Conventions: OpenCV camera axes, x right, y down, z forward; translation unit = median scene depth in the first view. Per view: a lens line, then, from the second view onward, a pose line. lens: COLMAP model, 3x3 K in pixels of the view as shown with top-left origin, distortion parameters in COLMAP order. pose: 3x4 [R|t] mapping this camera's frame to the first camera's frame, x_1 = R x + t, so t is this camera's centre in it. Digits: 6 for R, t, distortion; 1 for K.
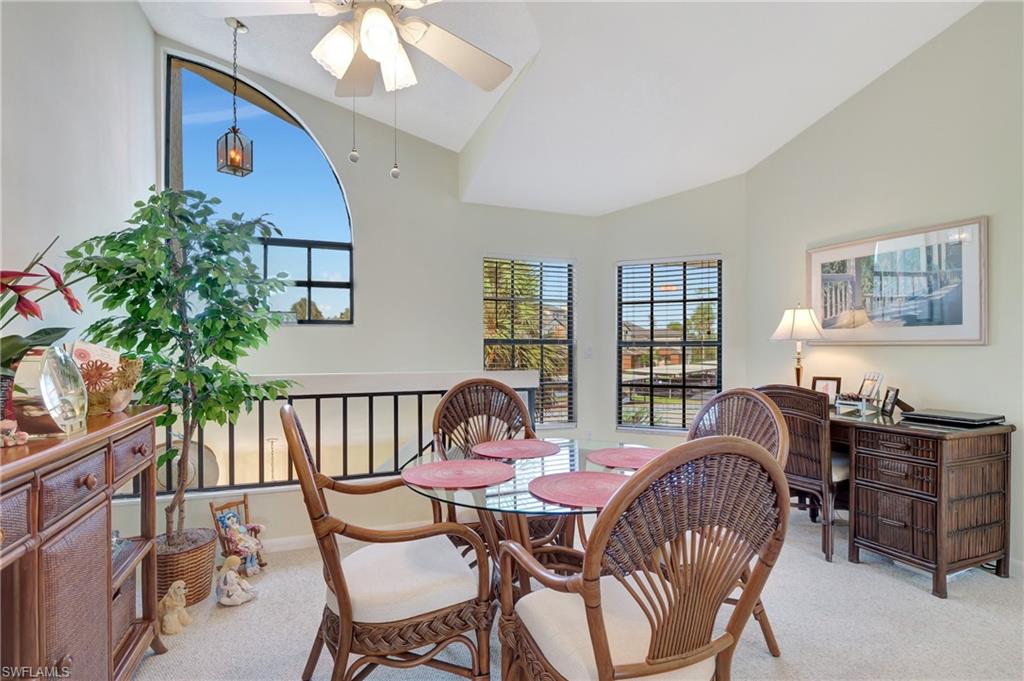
lens RADIAL K [[504.2, 0, 507.9], [0, 504.2, 343.3], [0, 0, 1]] dist [-0.014560, 0.000304]
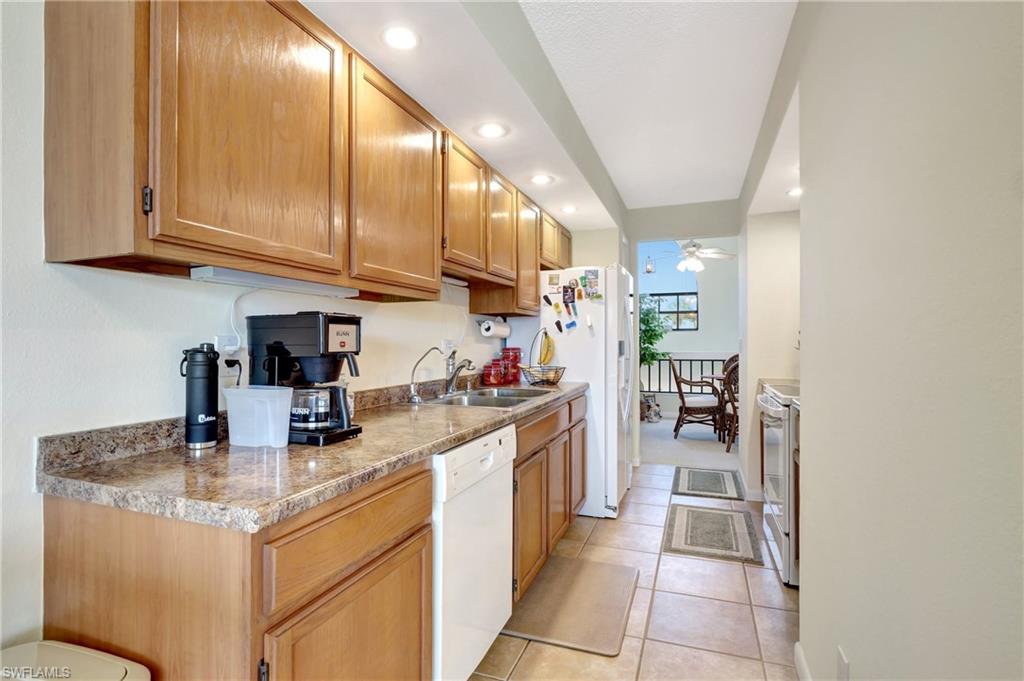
lens RADIAL K [[503.6, 0, 508.8], [0, 503.6, 340.9], [0, 0, 1]] dist [-0.002241, -0.000433]
pose [[0.756791, -0.002516, -0.653652, 0.788329], [0.003509, 0.999994, 0.000214, 0.004816], [0.653647, -0.002455, 0.756796, -1.870561]]
